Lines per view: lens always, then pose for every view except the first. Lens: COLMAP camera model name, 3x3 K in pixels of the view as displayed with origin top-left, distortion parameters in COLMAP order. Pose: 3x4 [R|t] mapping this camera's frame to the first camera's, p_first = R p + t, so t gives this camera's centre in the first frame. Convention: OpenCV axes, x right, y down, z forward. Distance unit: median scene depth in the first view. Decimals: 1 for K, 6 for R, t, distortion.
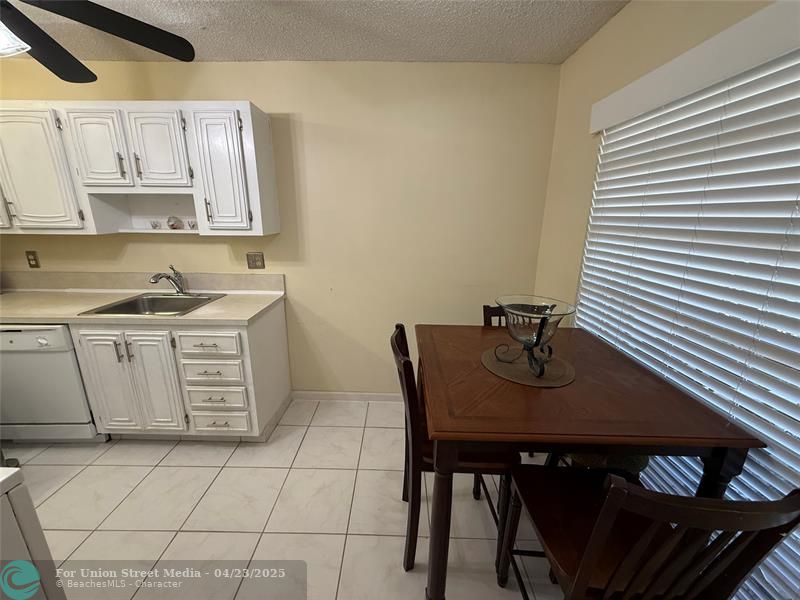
lens RADIAL K [[318.2, 0, 397.5], [0, 318.2, 299.6], [0, 0, 1]] dist [0.000718, -0.000162]
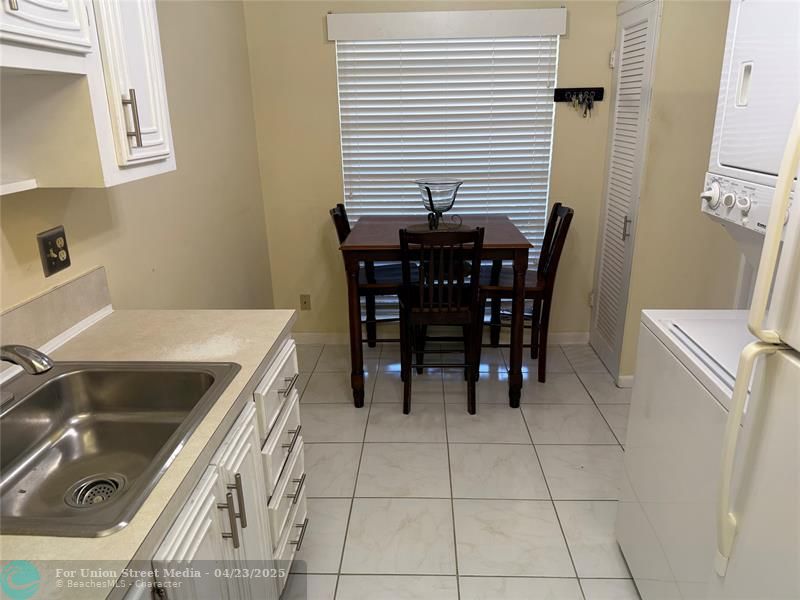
lens RADIAL K [[558.9, 0, 400.0], [0, 558.9, 300.0], [0, 0, 1]] dist [0.055186, -0.074043]
pose [[0.036238, -0.323663, 0.945478, -1.087731], [0.273225, 0.913261, 0.302162, -0.159455], [-0.961267, 0.247378, 0.121527, 0.532378]]
